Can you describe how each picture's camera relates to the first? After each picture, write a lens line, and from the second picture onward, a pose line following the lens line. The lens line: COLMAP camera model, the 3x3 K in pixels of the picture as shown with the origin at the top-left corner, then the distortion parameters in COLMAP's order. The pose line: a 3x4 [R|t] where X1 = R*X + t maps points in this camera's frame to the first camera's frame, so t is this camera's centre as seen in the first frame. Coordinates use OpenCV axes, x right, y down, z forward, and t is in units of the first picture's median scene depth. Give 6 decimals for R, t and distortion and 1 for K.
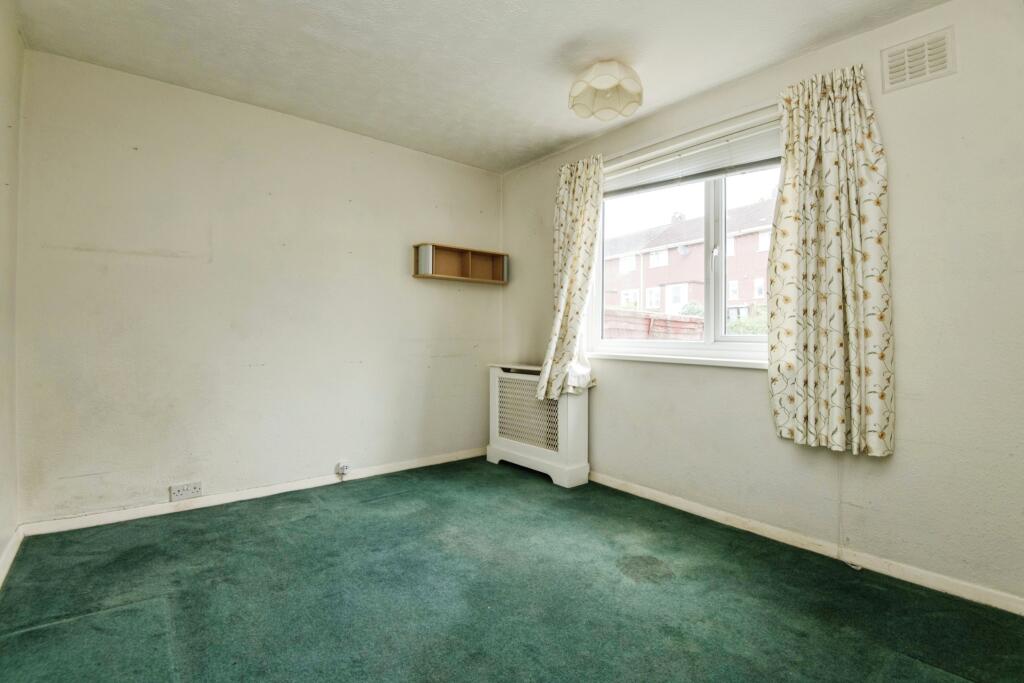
lens RADIAL K [[482.7, 0, 511.9], [0, 482.7, 331.3], [0, 0, 1]] dist [-0.002647, -0.018090]
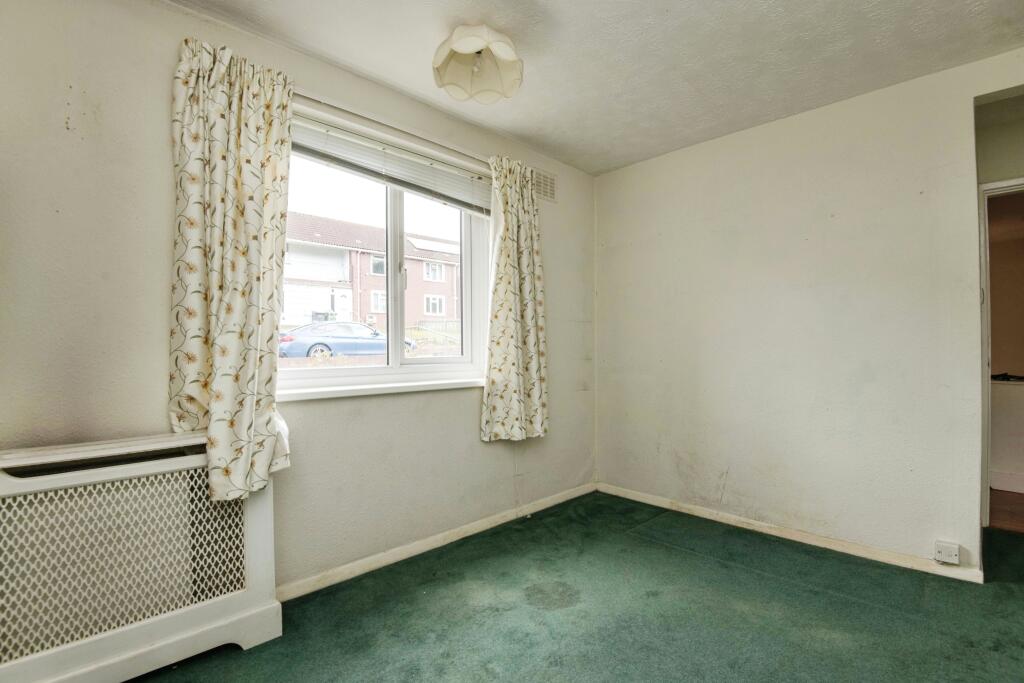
lens RADIAL K [[482.7, 0, 511.9], [0, 482.7, 331.3], [0, 0, 1]] dist [-0.002647, -0.018090]
pose [[-0.100489, 0.007853, 0.994907, -0.664100], [-0.007142, 0.999937, -0.008614, -0.047607], [-0.994913, -0.007971, -0.100427, 1.088881]]
